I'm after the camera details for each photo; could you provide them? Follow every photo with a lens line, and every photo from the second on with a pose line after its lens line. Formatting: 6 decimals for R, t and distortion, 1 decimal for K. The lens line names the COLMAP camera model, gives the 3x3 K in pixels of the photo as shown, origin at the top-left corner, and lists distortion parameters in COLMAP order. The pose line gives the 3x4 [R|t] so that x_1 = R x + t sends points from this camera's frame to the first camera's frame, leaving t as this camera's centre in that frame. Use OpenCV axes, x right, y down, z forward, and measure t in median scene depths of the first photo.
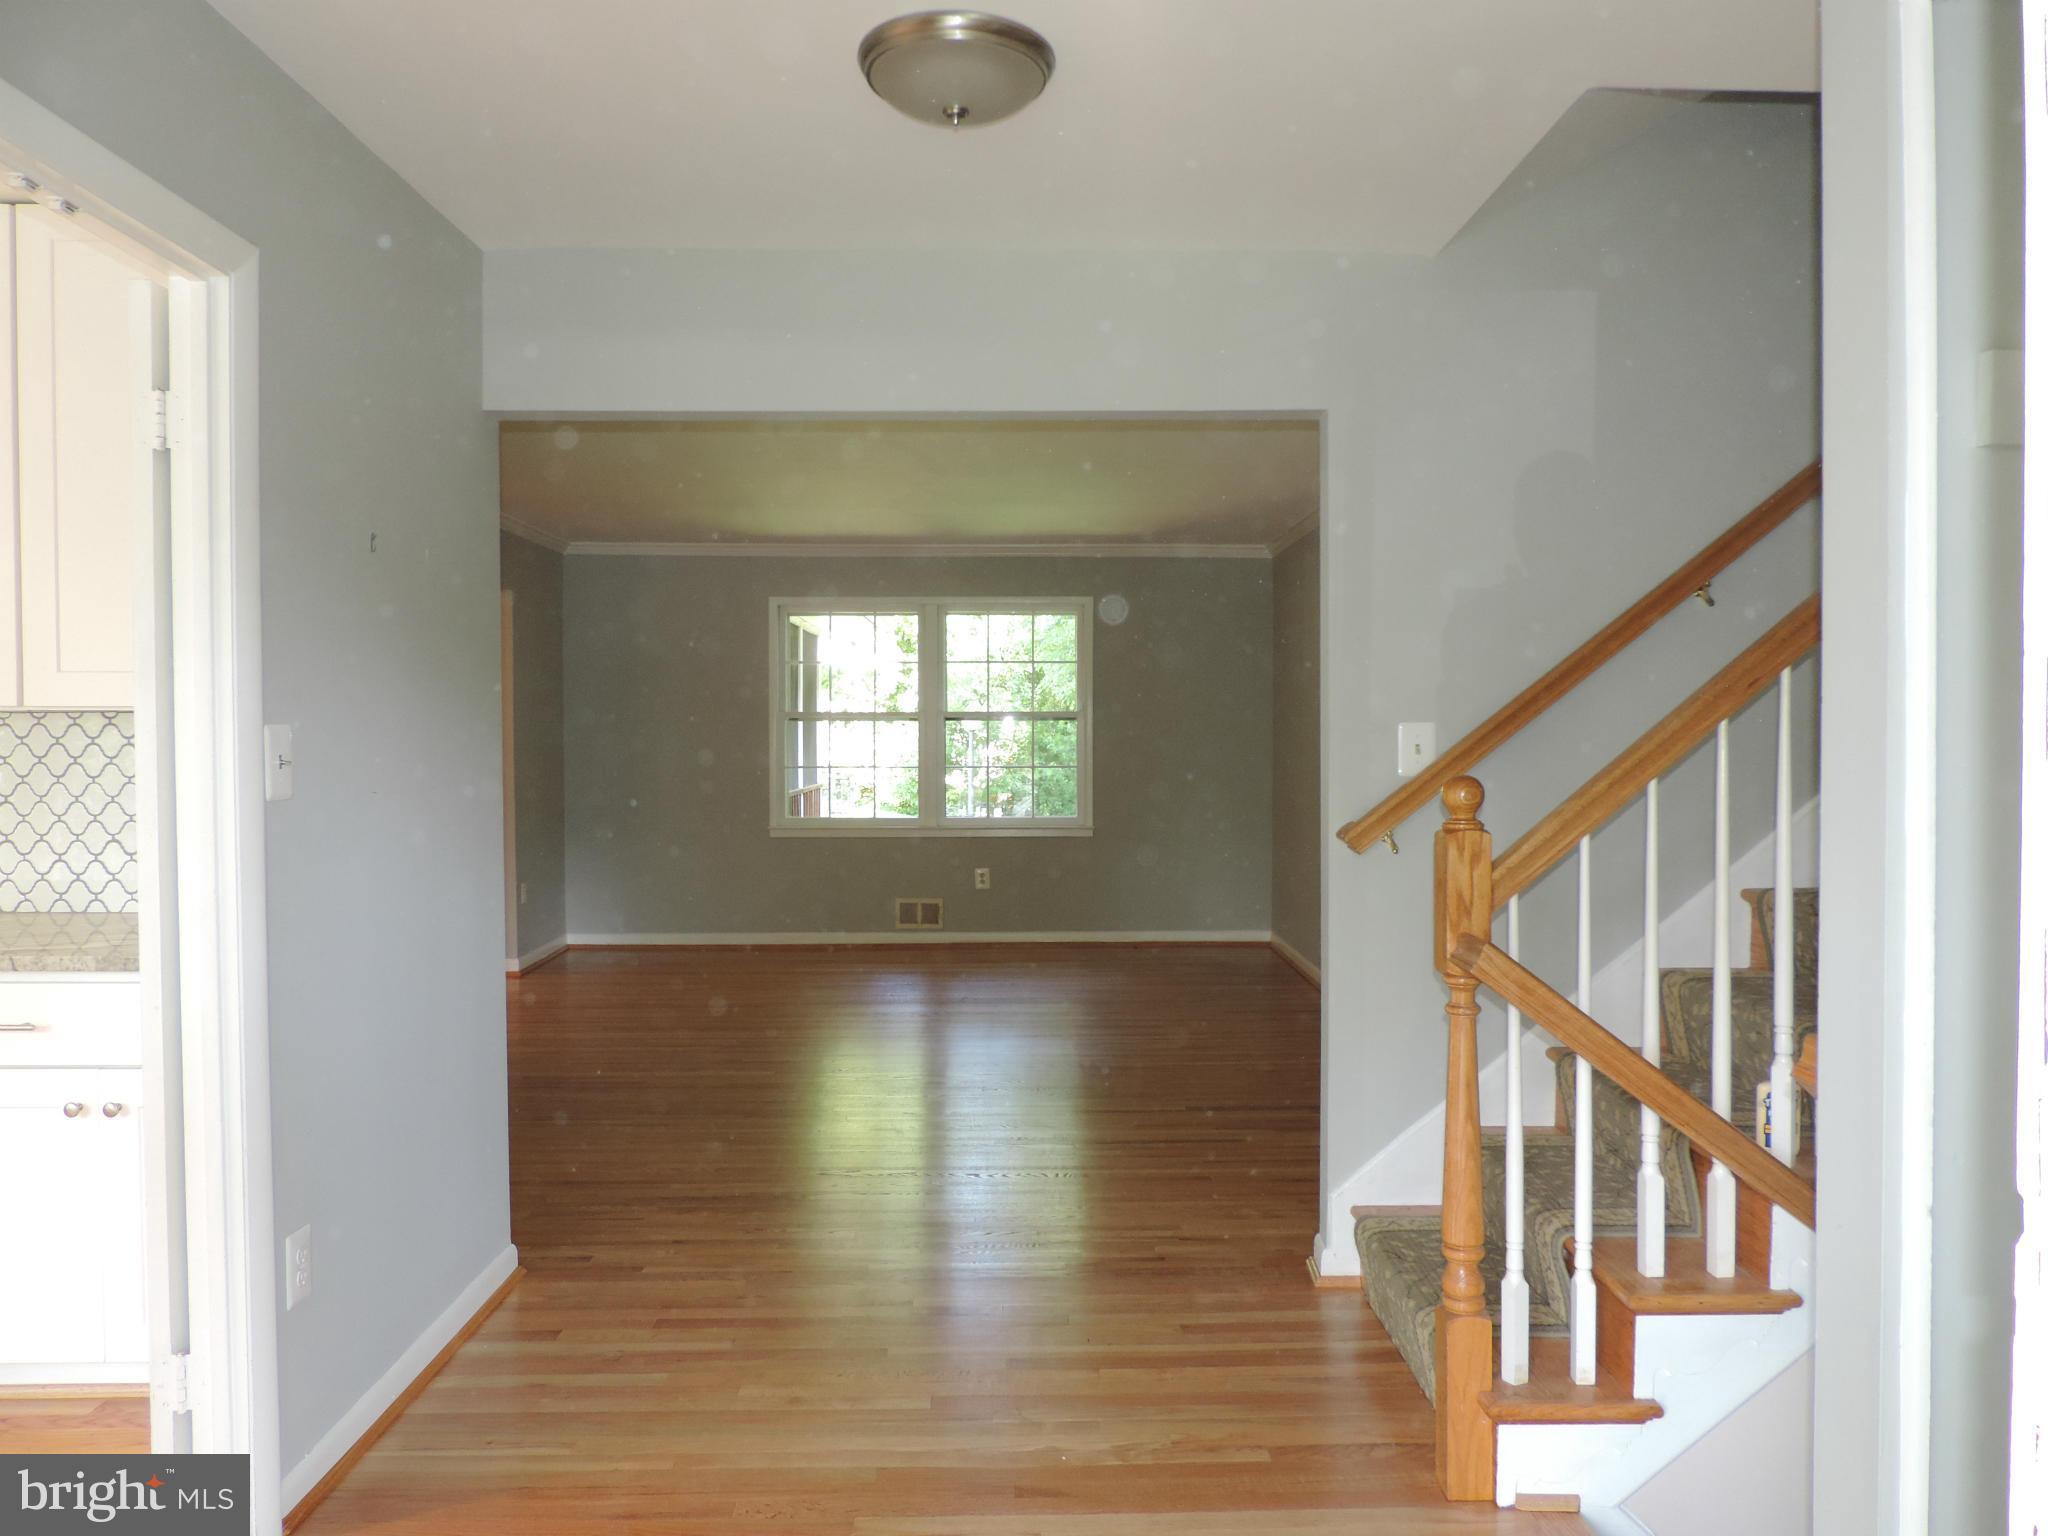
lens RADIAL K [[1444.8, 0, 1024.0], [0, 1444.8, 768.0], [0, 0, 1]] dist [-0.026562, -0.000736]
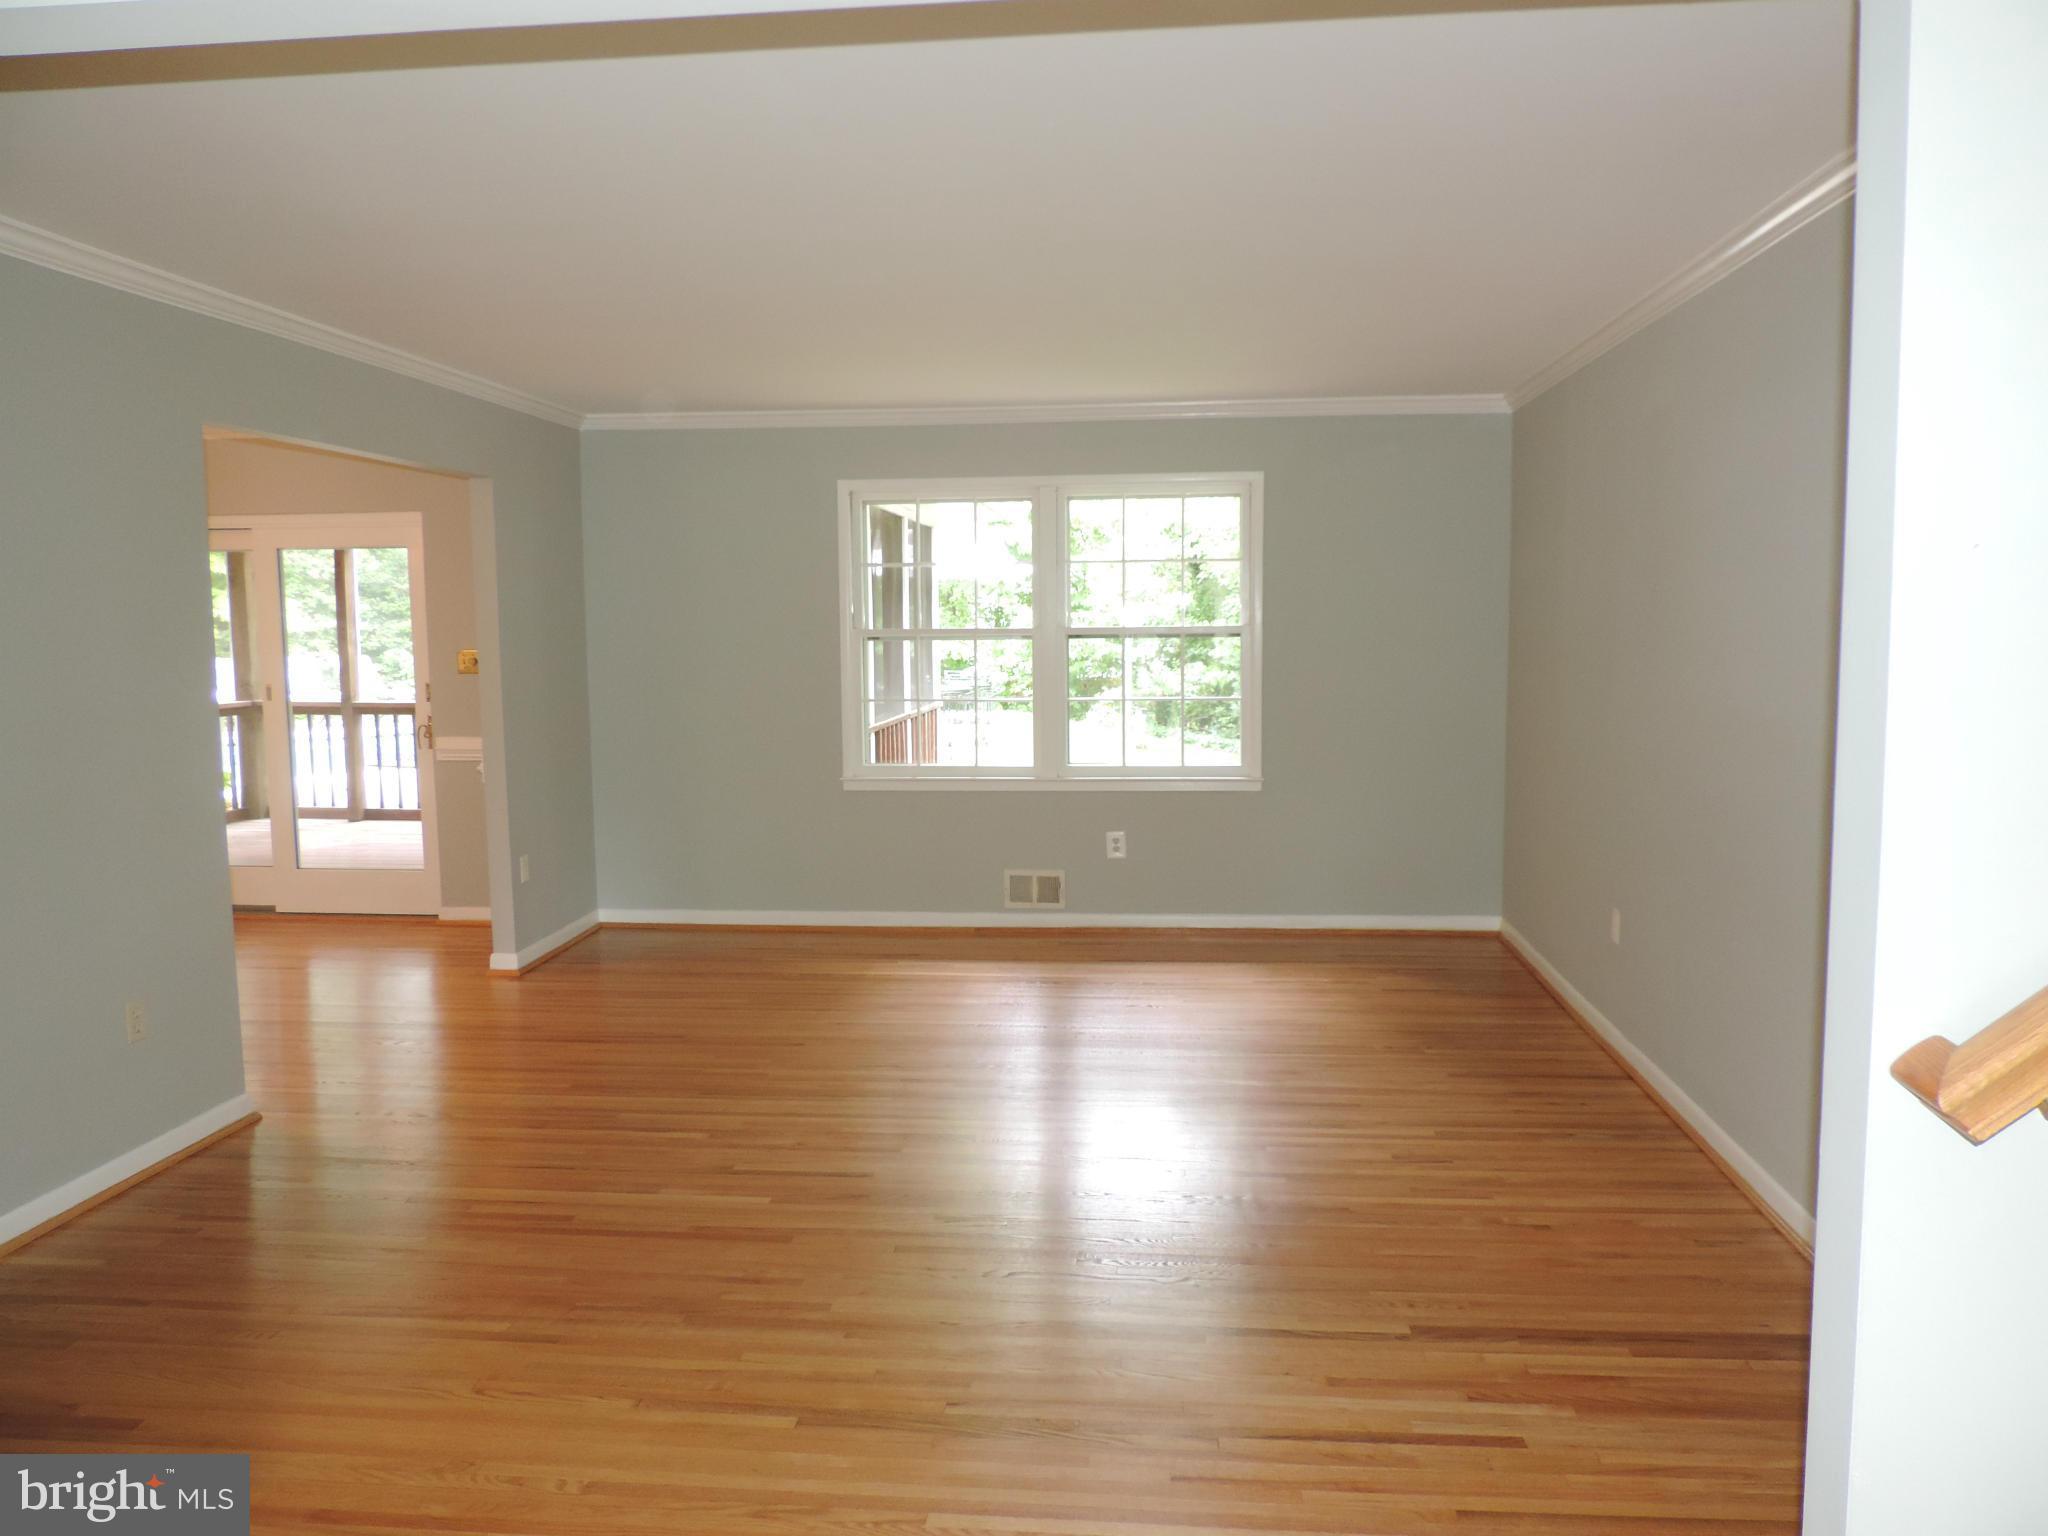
lens RADIAL K [[1444.8, 0, 1024.0], [0, 1444.8, 768.0], [0, 0, 1]] dist [-0.026562, -0.000736]
pose [[0.993069, 0.002789, -0.117504, 0.012855], [0.006505, 0.996883, 0.078631, -0.025297], [0.117357, -0.078851, 0.989955, 0.236030]]
